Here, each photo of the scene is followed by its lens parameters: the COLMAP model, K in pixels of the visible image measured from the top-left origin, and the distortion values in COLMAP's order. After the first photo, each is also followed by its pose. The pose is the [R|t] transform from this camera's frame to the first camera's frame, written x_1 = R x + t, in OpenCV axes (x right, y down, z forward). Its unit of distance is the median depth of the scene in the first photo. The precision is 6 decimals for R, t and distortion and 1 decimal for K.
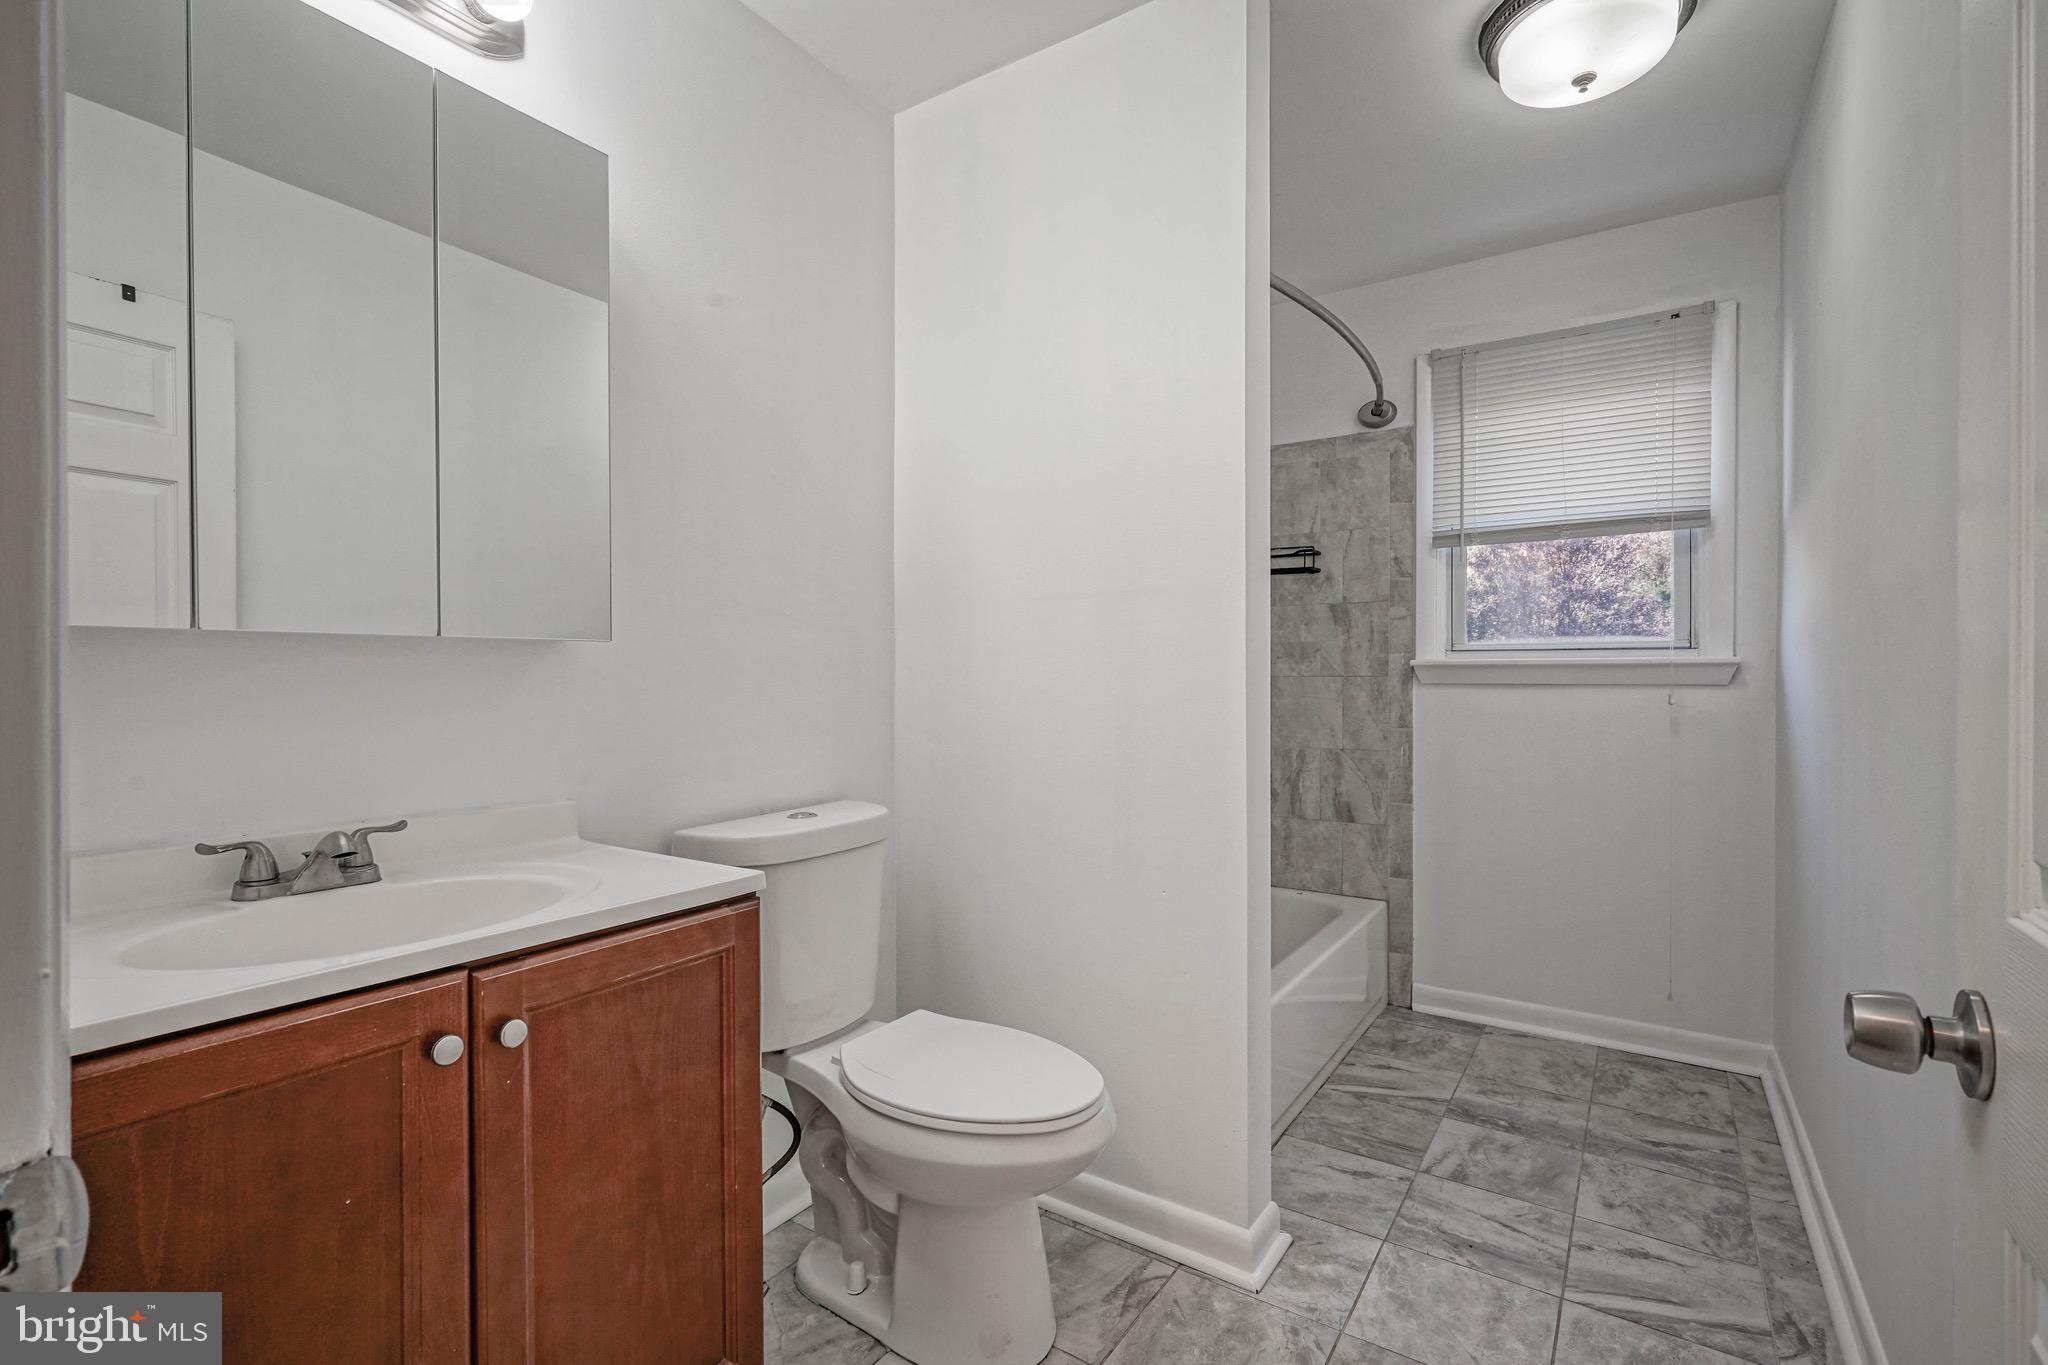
lens RADIAL K [[956.6, 0, 1004.3], [0, 956.6, 664.4], [0, 0, 1]] dist [-0.000146, 0.000279]
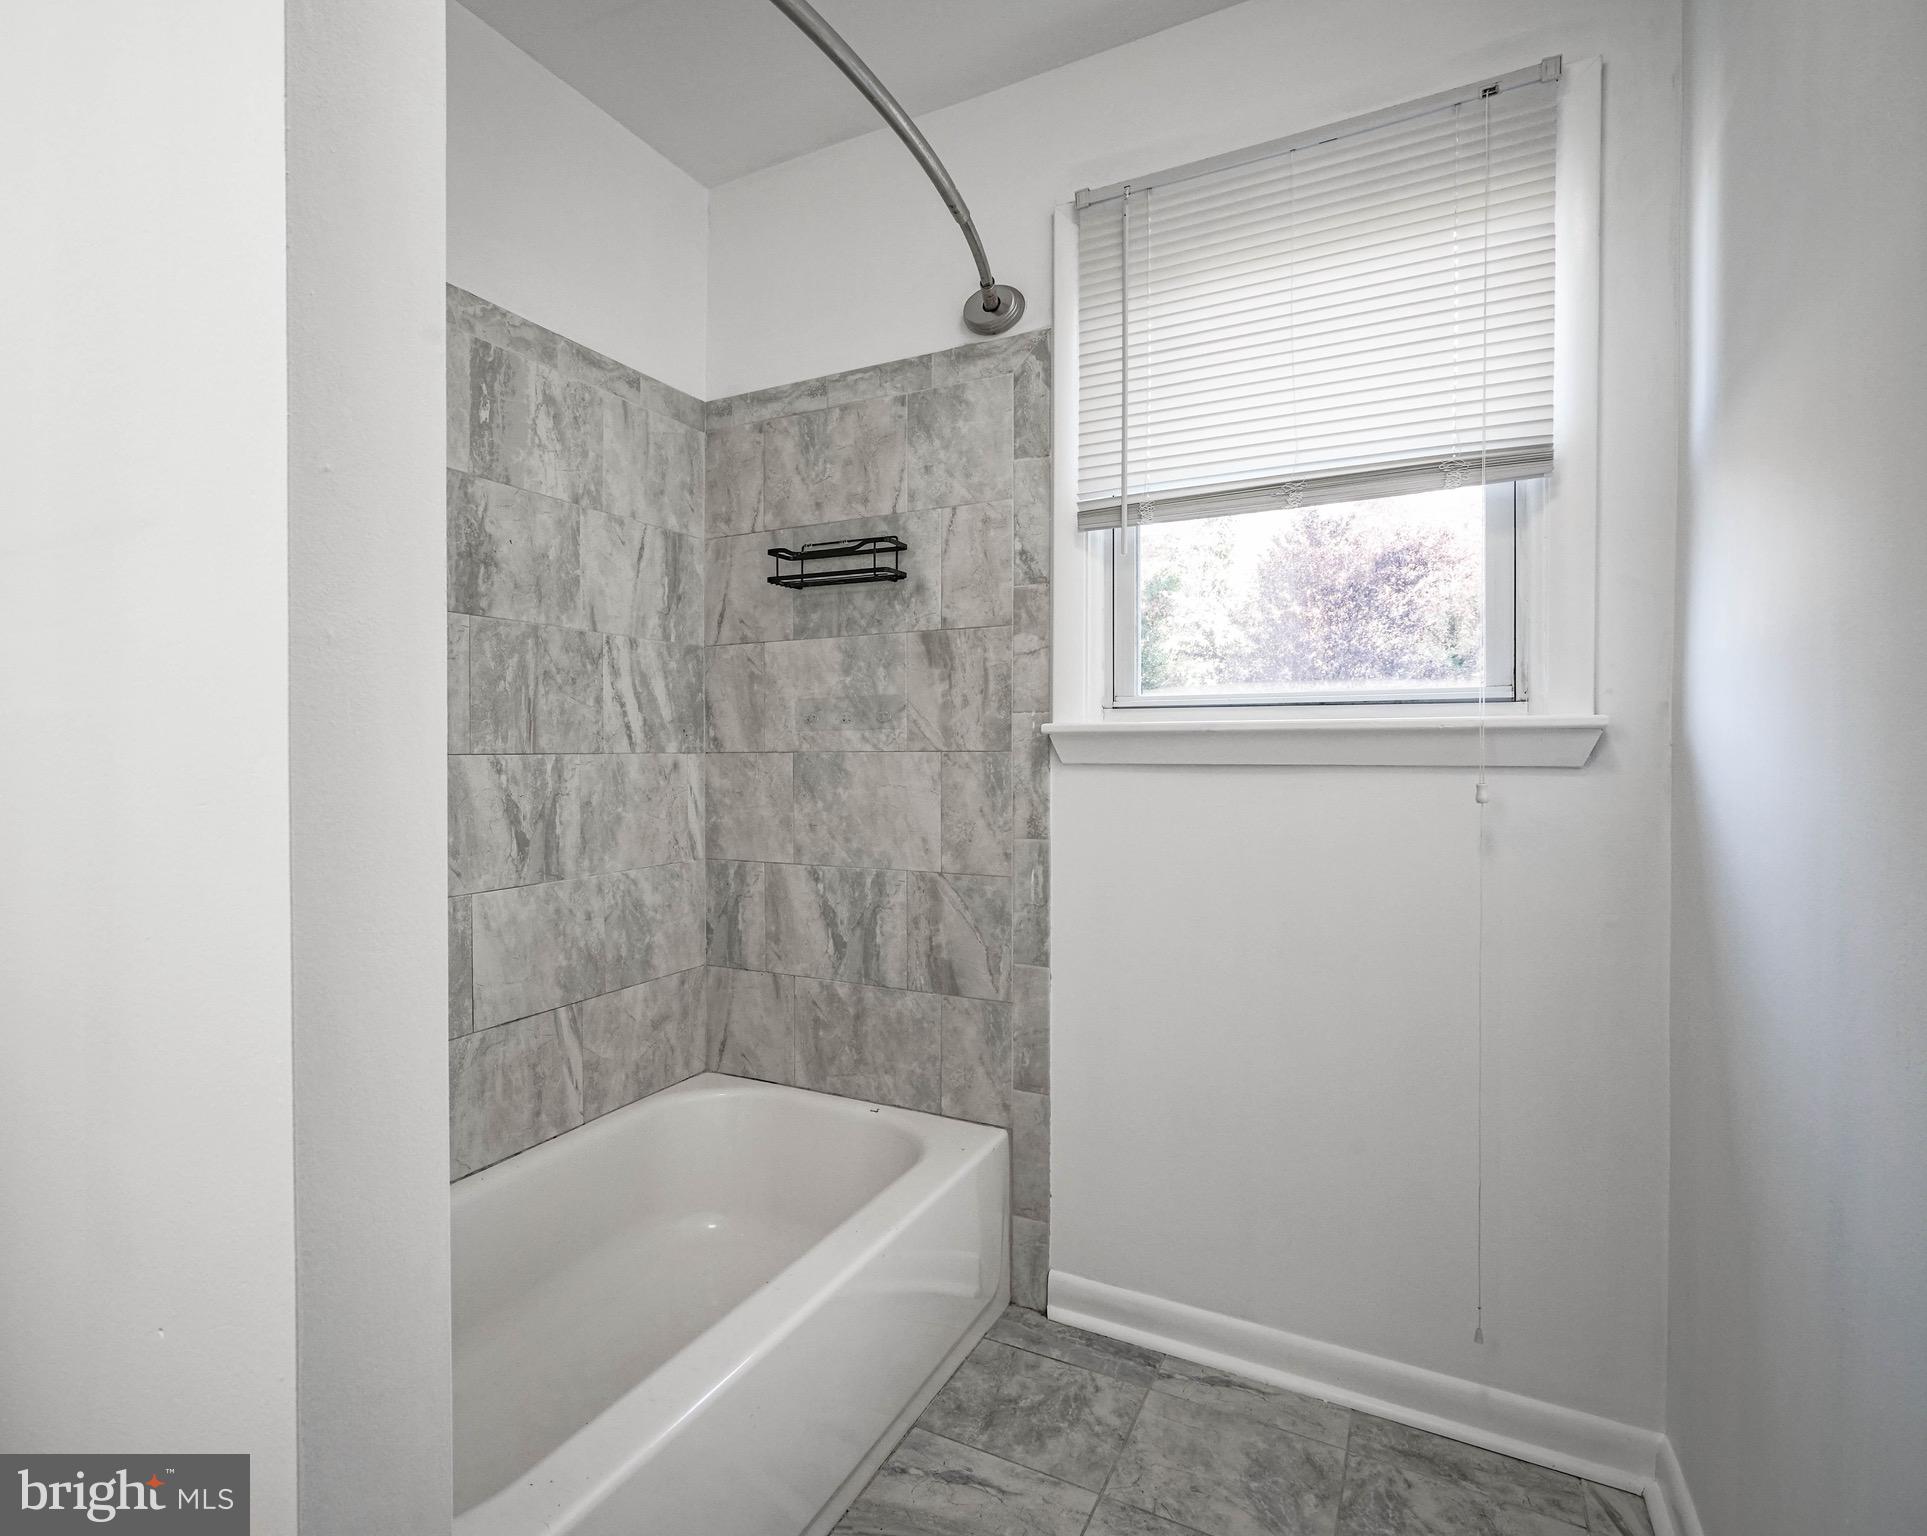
lens RADIAL K [[756.6, 0, 962.1], [0, 756.6, 744.2], [0, 0, 1]] dist [-0.001172, 0.000597]
pose [[0.999477, 0.001065, 0.032318, 0.356915], [-0.001060, 0.999999, -0.000191, 0.008154], [-0.032318, 0.000157, 0.999478, 0.533251]]
